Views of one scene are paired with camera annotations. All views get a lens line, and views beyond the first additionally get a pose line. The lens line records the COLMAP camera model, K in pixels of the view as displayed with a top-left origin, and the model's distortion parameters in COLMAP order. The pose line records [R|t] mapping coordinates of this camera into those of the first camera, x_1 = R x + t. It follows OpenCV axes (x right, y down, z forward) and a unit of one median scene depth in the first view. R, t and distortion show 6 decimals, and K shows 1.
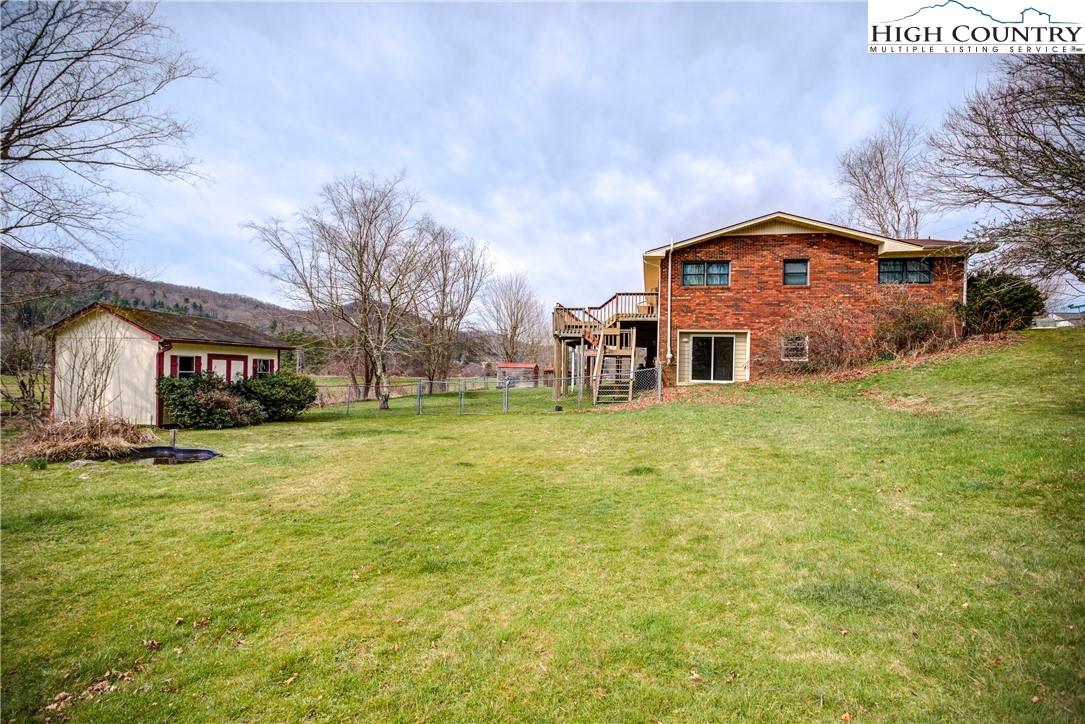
lens RADIAL K [[596.4, 0, 528.6], [0, 596.4, 377.6], [0, 0, 1]] dist [0.000040, 0.002036]
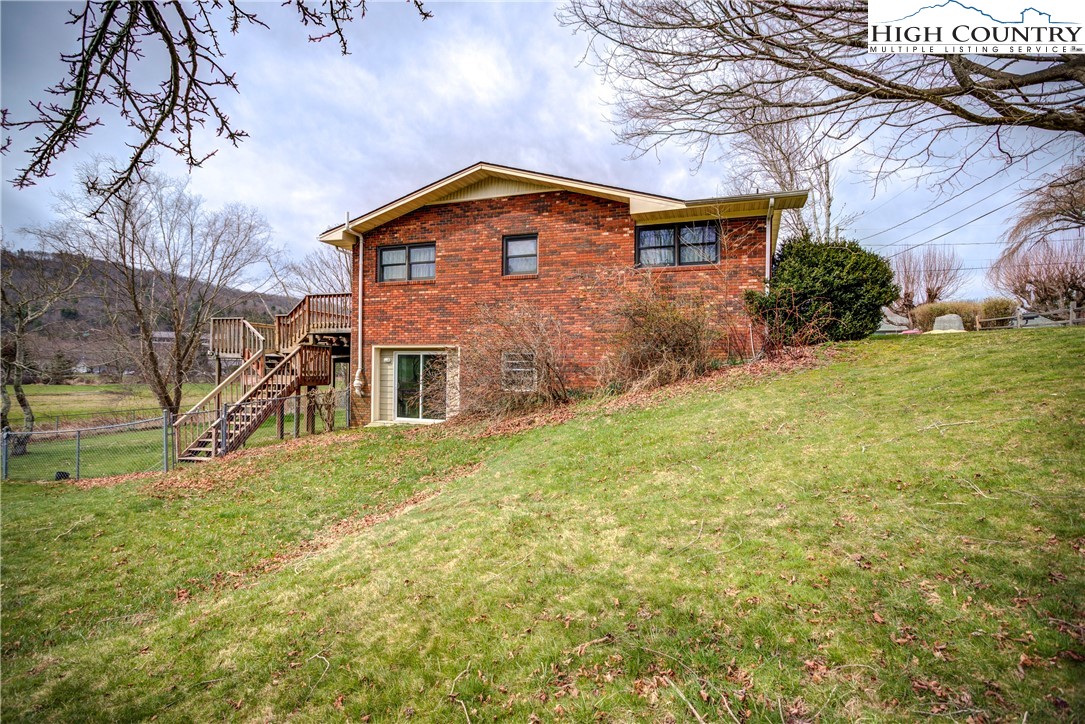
lens RADIAL K [[596.4, 0, 528.6], [0, 596.4, 377.6], [0, 0, 1]] dist [0.000040, 0.002036]
pose [[0.986131, -0.009255, -0.165713, 0.555405], [0.009653, 0.999952, 0.001593, -0.043154], [0.165691, -0.003171, 0.986173, 0.356911]]
